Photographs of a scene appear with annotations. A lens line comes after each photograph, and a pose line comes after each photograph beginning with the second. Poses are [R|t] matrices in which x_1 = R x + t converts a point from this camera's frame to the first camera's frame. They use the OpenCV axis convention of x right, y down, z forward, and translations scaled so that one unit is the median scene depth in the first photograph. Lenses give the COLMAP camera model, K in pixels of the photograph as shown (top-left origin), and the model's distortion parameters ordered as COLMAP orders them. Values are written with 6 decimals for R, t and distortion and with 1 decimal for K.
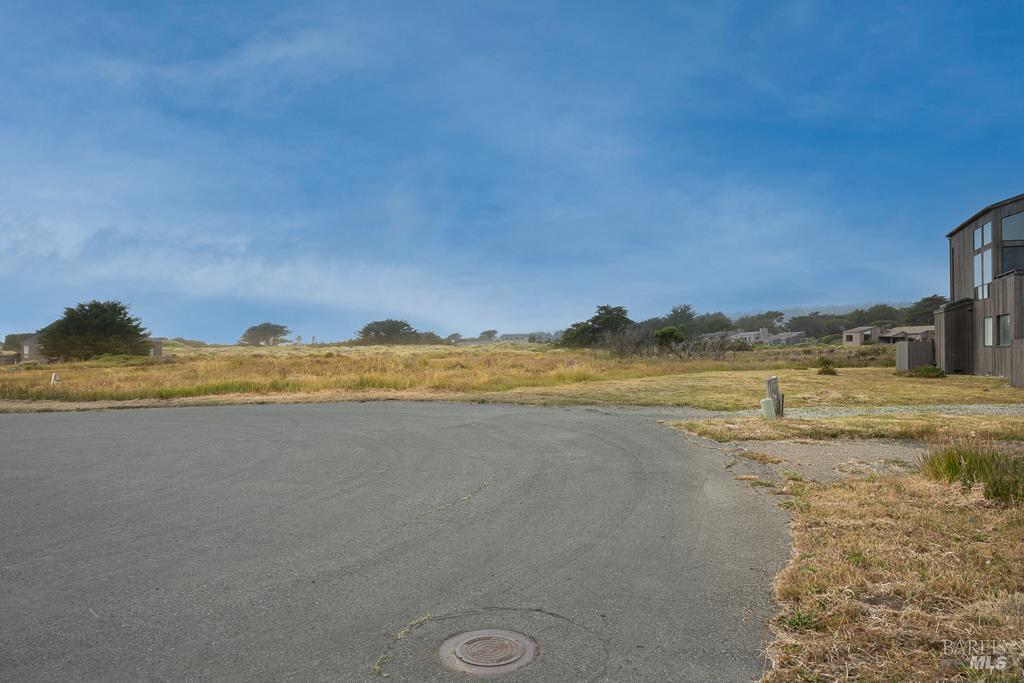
lens RADIAL K [[689.7, 0, 510.6], [0, 689.7, 341.2], [0, 0, 1]] dist [0.004654, -0.003633]
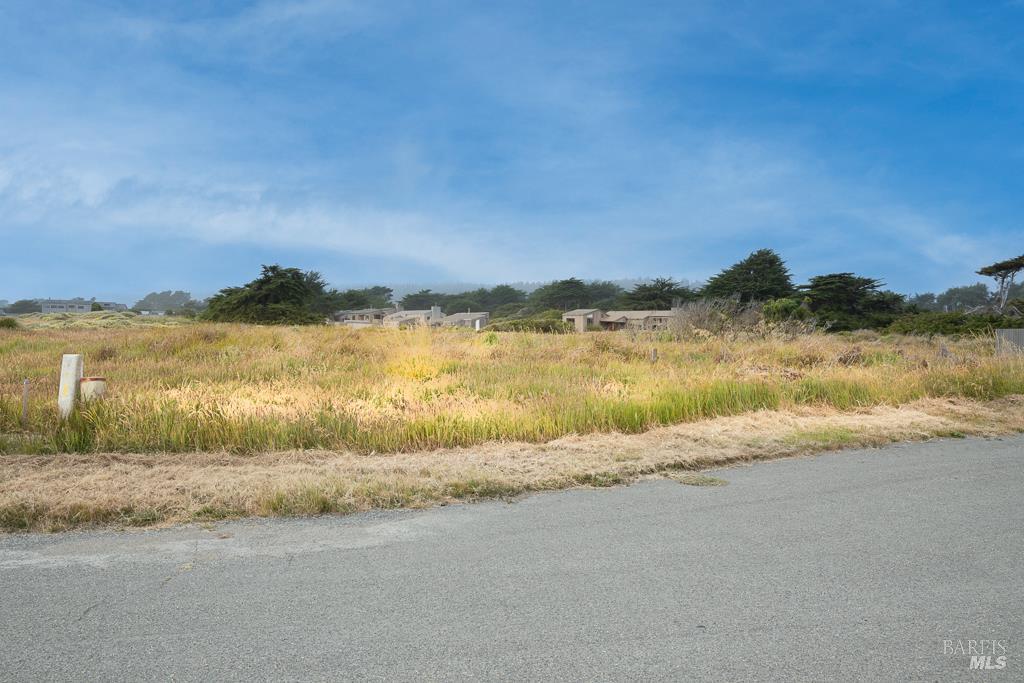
lens RADIAL K [[884.1, 0, 509.1], [0, 884.1, 342.7], [0, 0, 1]] dist [0.011900, -0.008588]
pose [[0.833370, 0.017985, 0.552423, -0.162723], [-0.031580, 0.999387, 0.015104, 0.006608], [-0.551813, -0.030033, 0.833427, 0.104296]]
